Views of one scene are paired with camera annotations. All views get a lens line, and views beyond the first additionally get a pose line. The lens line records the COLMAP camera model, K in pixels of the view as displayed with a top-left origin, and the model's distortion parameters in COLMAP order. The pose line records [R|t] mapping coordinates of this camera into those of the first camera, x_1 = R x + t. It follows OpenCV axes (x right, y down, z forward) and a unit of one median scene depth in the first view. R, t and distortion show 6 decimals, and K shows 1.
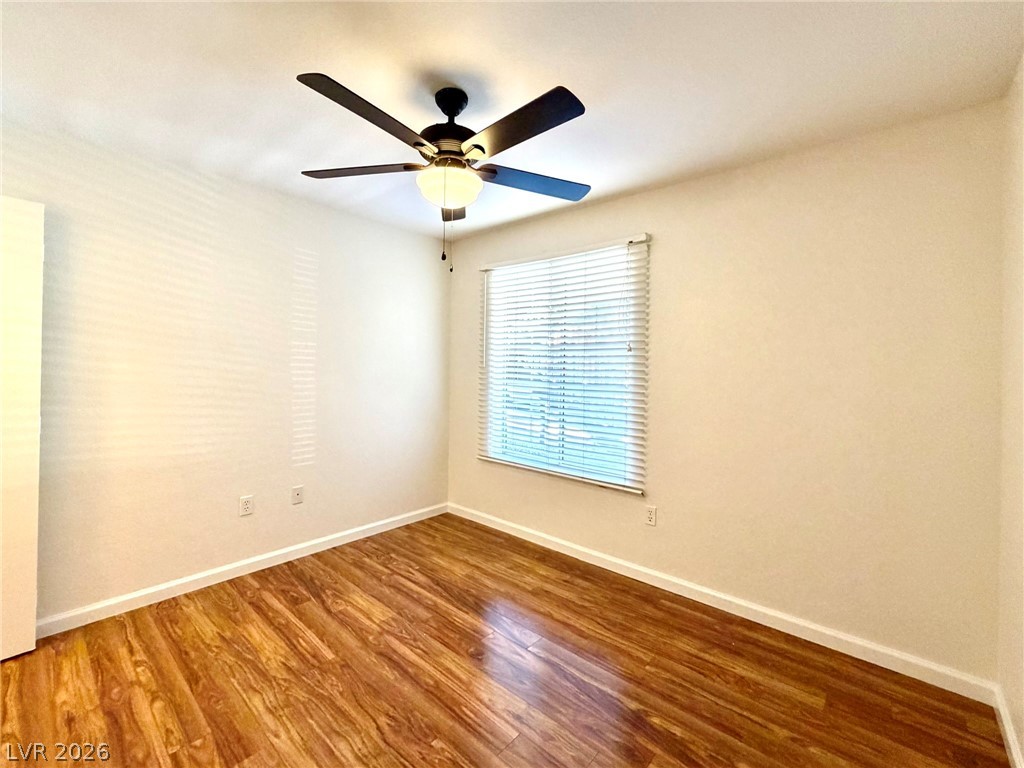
lens RADIAL K [[436.5, 0, 503.0], [0, 436.5, 382.4], [0, 0, 1]] dist [0.001384, 0.000123]
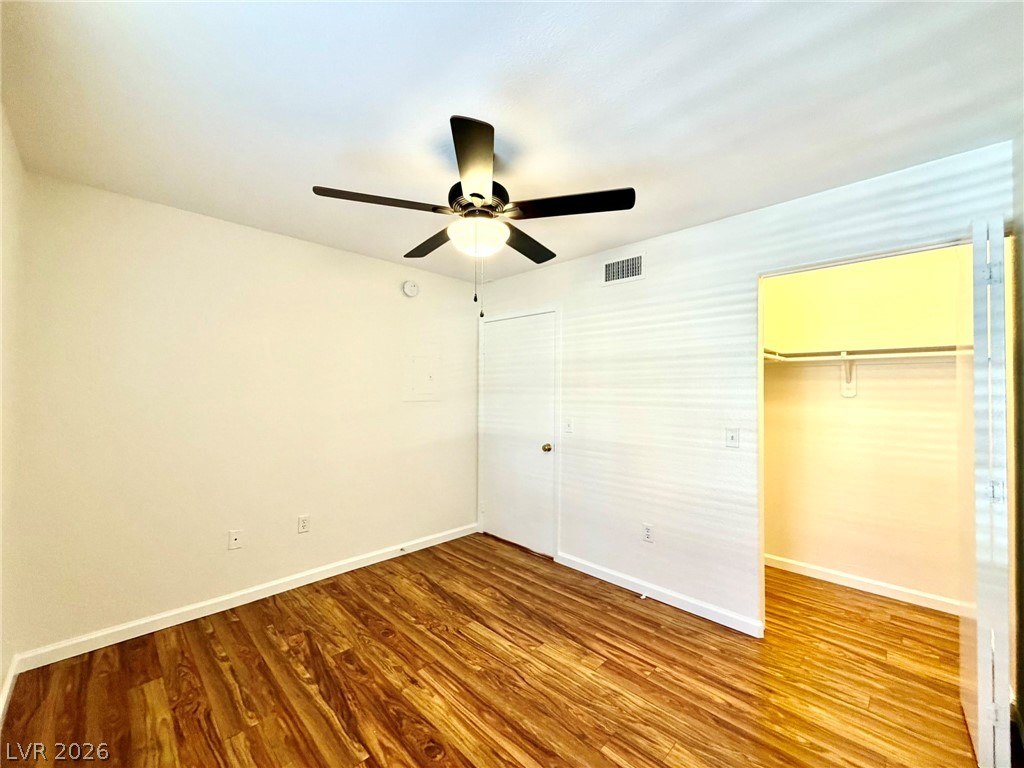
lens RADIAL K [[411.7, 0, 510.2], [0, 411.7, 385.1], [0, 0, 1]] dist [-0.000333, 0.000009]
pose [[-0.998863, -0.021477, 0.042572, -0.219231], [-0.020456, 0.999496, 0.024262, -0.091751], [-0.043072, 0.023363, -0.998799, 1.728834]]
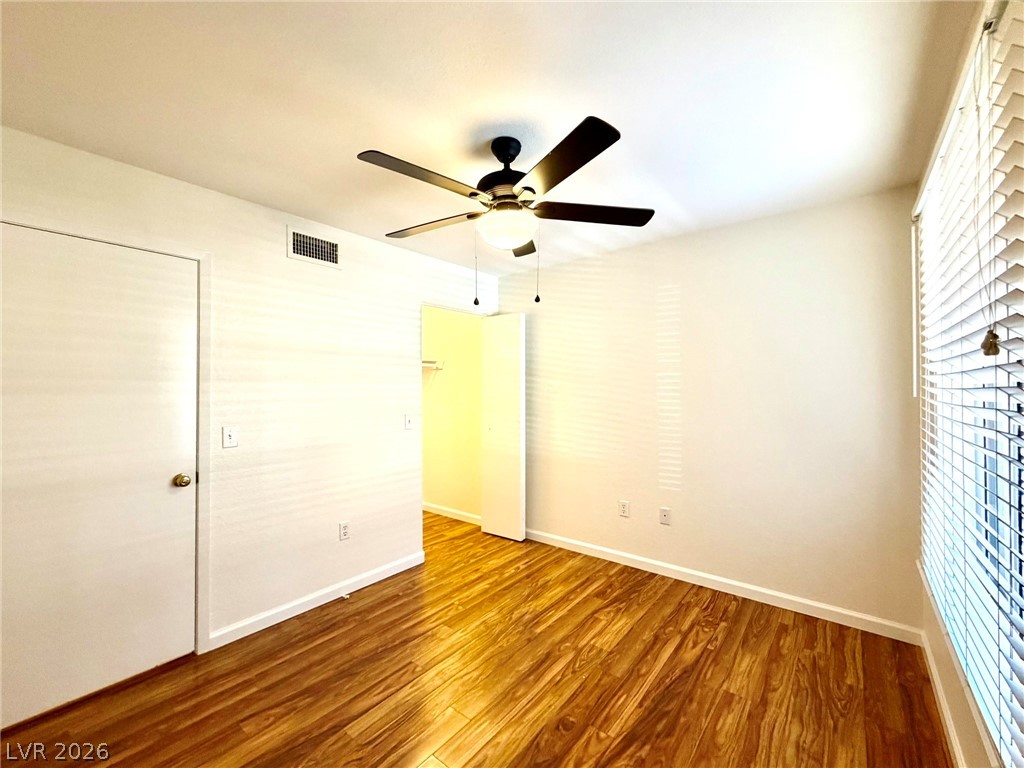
lens RADIAL K [[420.1, 0, 514.2], [0, 420.1, 379.2], [0, 0, 1]] dist [0.001113, 0.000199]
pose [[0.065129, -0.036195, -0.997220, 0.785900], [-0.031895, 0.998756, -0.038334, -0.033266], [0.997367, 0.034303, 0.063893, 0.804288]]
